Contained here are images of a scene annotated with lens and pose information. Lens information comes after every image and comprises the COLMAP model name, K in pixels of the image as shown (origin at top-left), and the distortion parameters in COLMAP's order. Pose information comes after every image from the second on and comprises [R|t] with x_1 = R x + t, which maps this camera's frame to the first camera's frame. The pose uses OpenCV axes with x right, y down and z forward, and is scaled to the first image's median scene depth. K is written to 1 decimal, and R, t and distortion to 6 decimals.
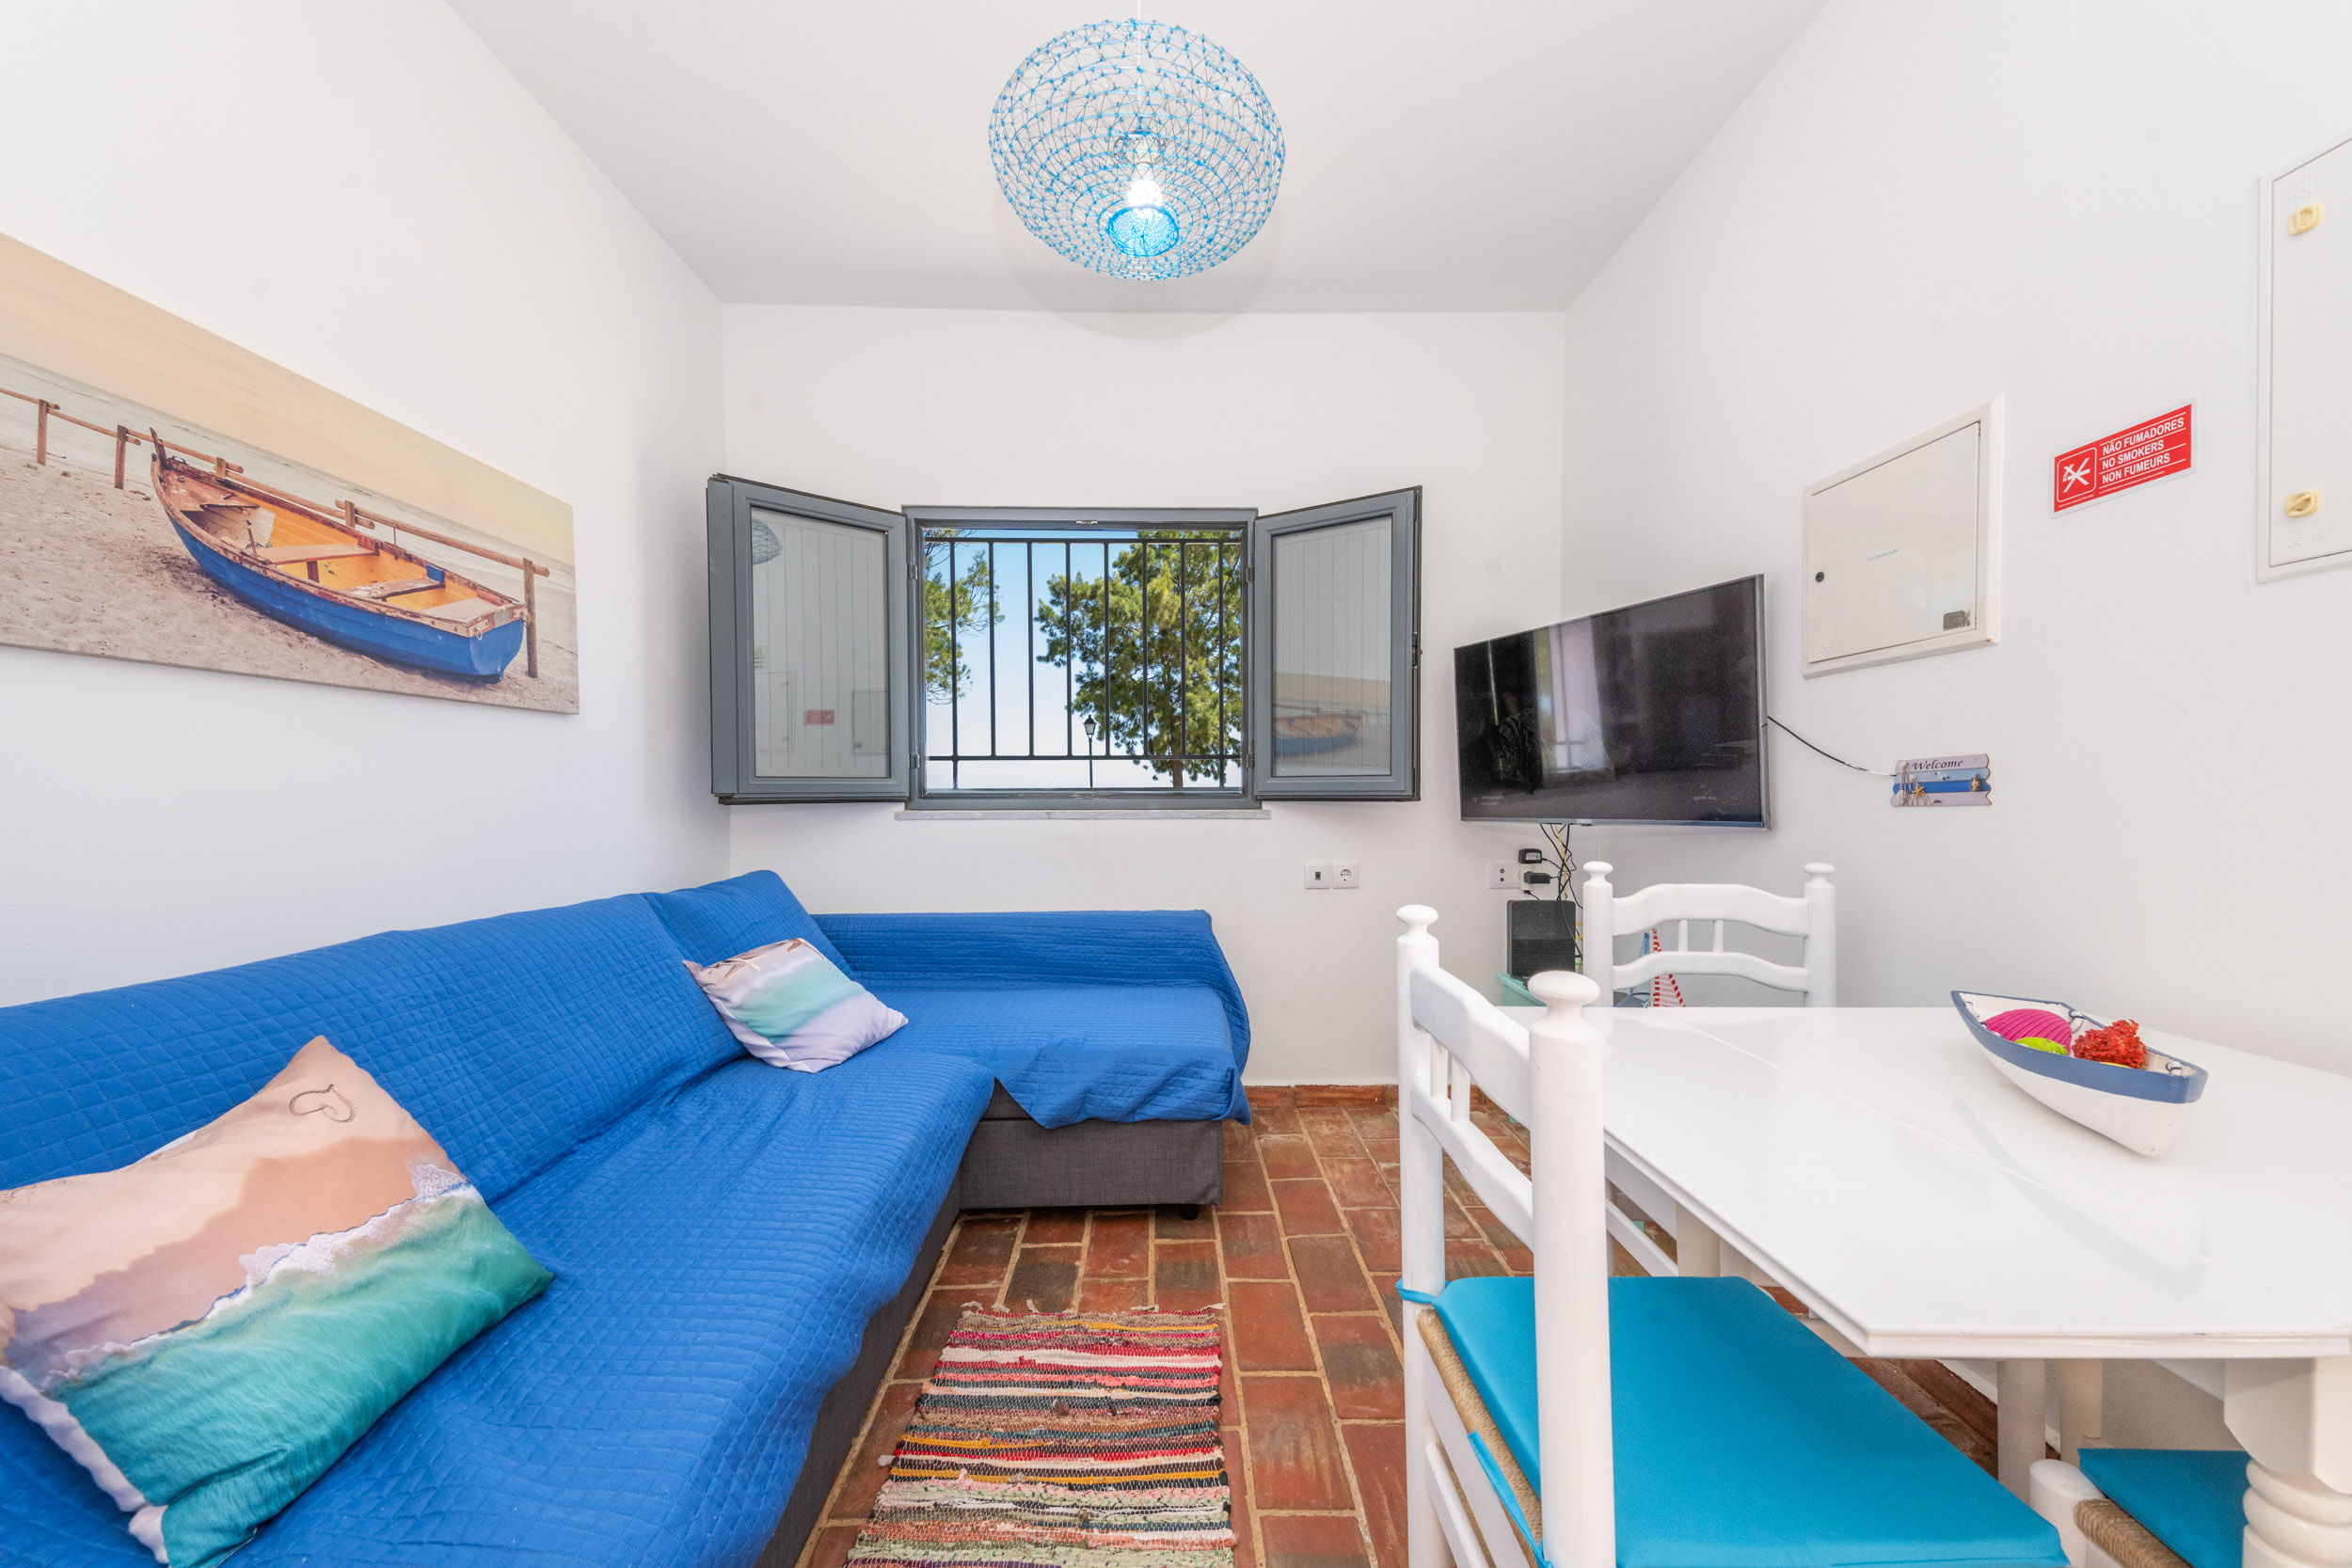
lens RADIAL K [[891.6, 0, 1154.2], [0, 891.6, 792.8], [0, 0, 1]] dist [0.059488, -0.020495]
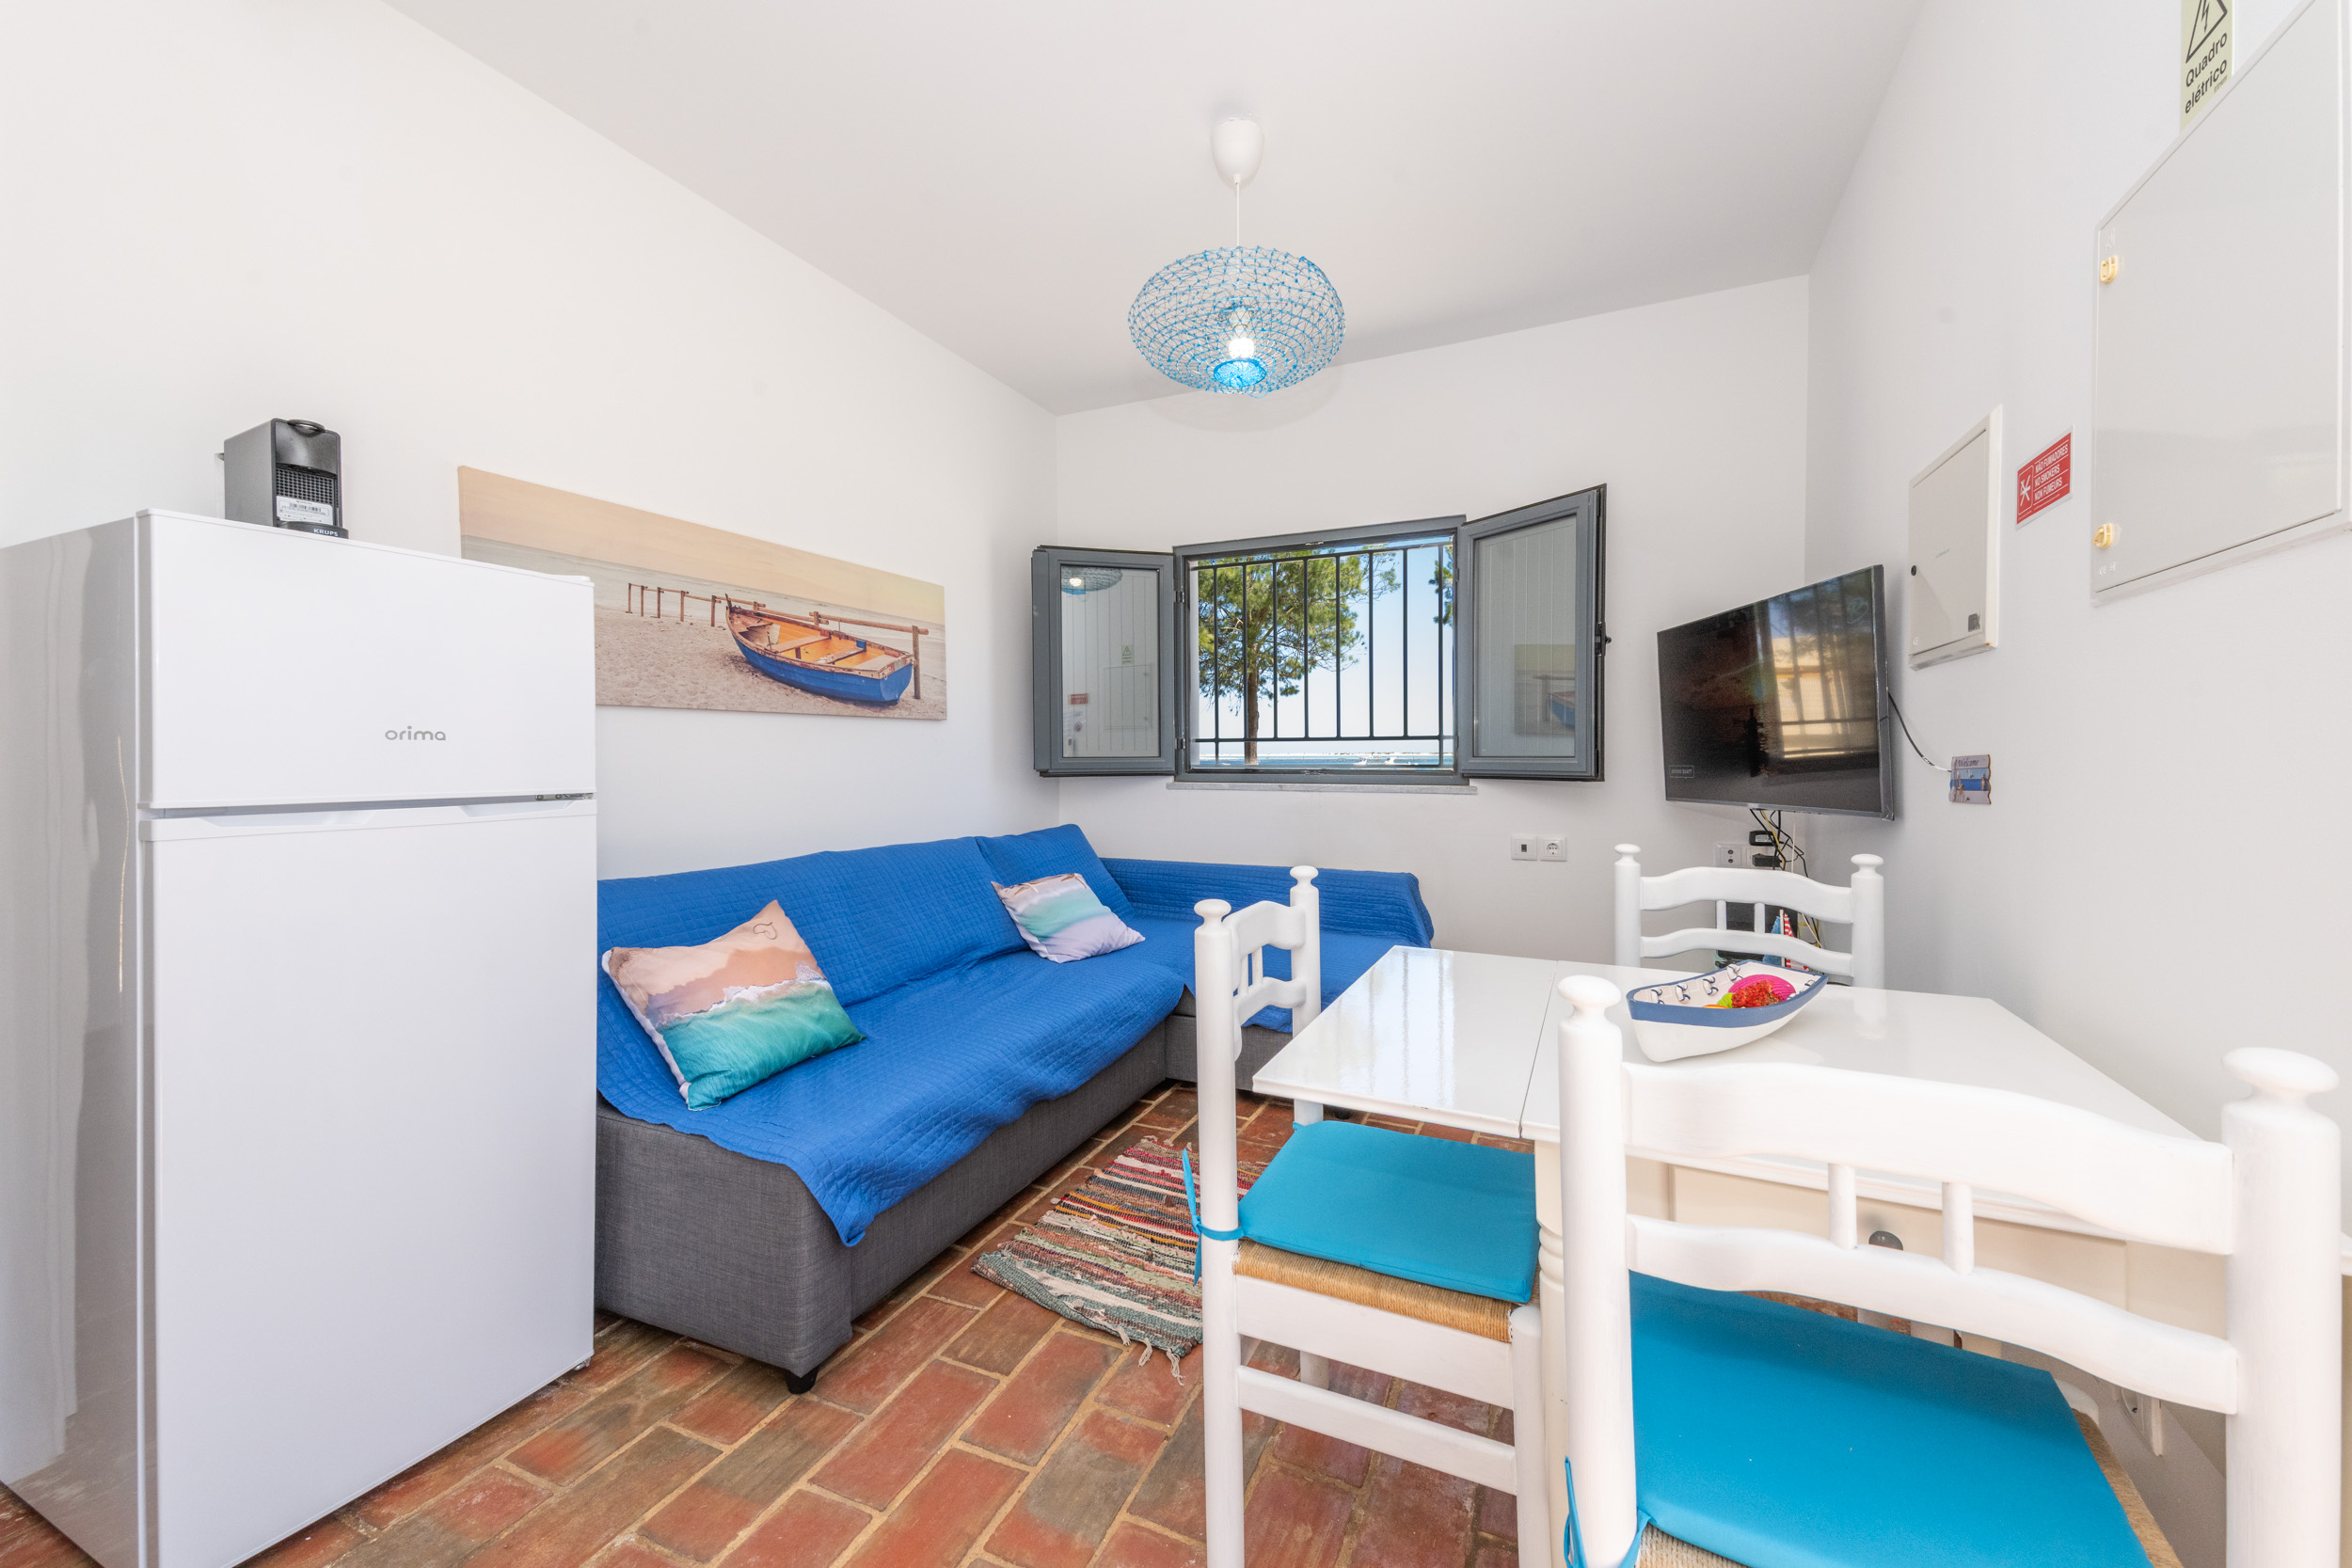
lens RADIAL K [[858.5, 0, 1180.9], [0, 858.5, 760.2], [0, 0, 1]] dist [0.049541, -0.000096]
pose [[0.913410, 0.004179, -0.407019, 0.523964], [-0.002033, 0.999982, 0.005704, -0.042088], [0.407035, -0.004383, 0.913402, -0.284999]]
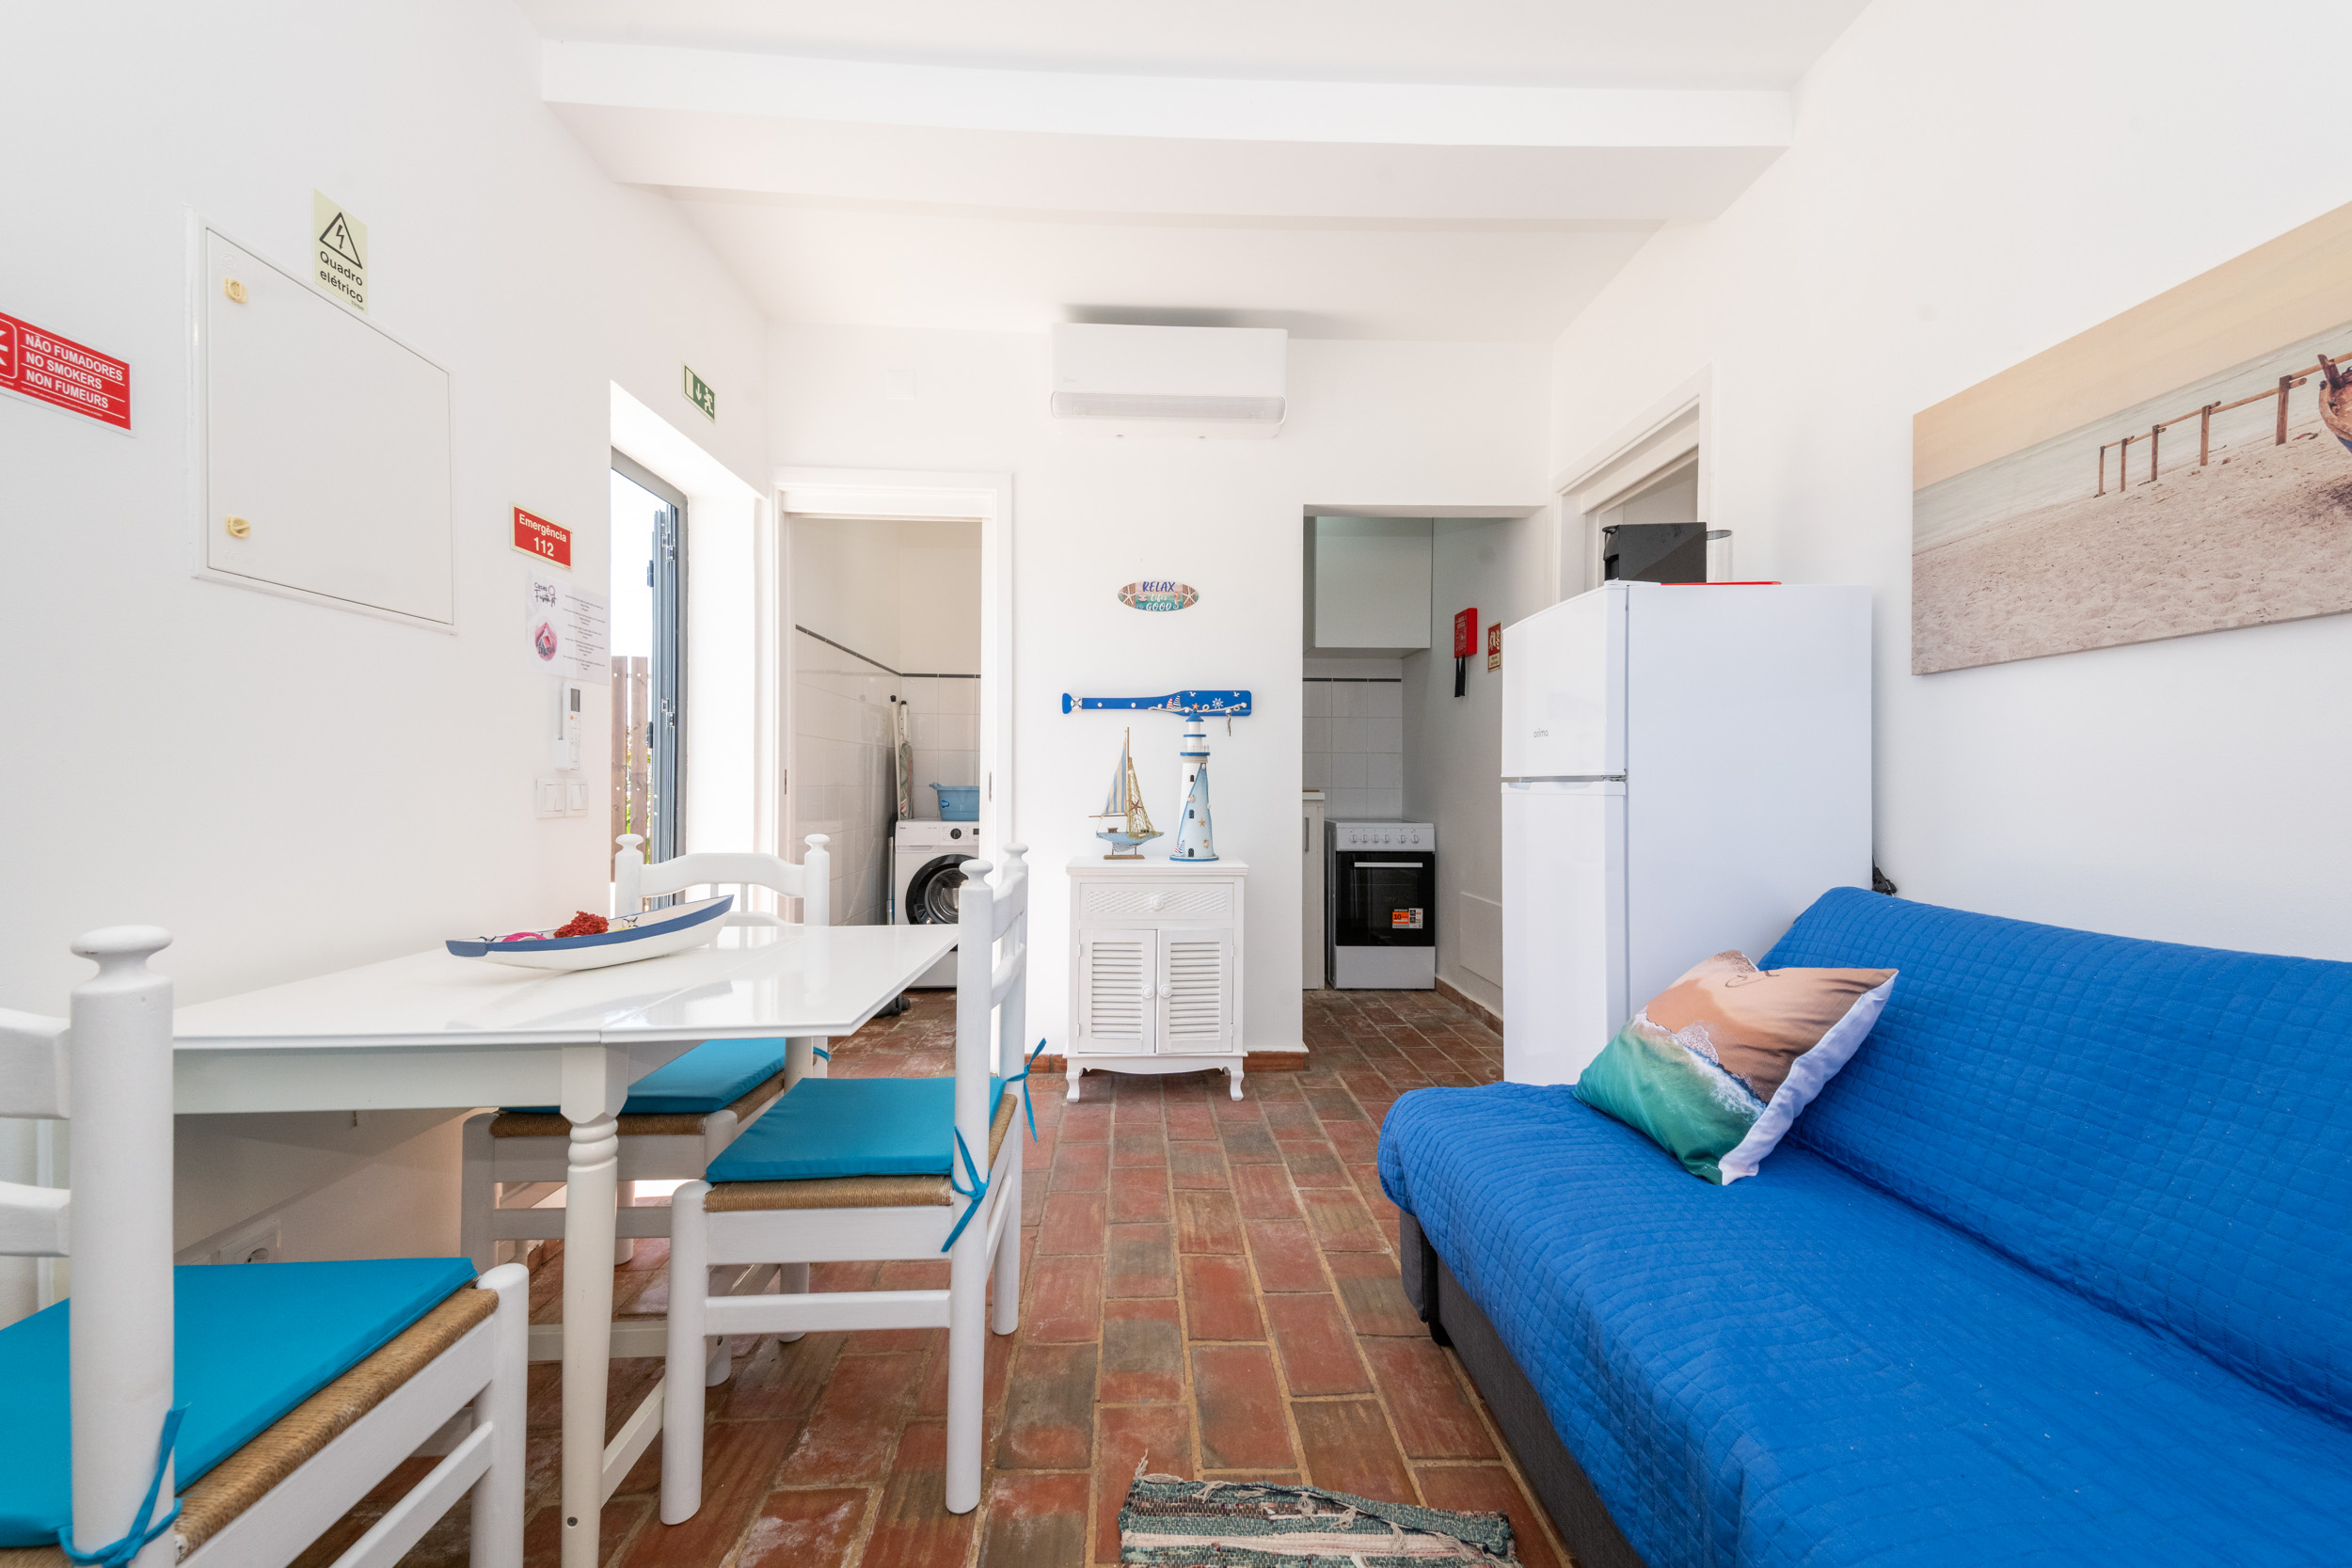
lens RADIAL K [[891.6, 0, 1154.2], [0, 891.6, 792.8], [0, 0, 1]] dist [0.059488, -0.020495]
pose [[-0.999479, 0.003034, -0.032131, 0.069539], [0.002749, 0.999957, 0.008903, 0.018037], [0.032156, 0.008810, -0.999444, 1.681195]]
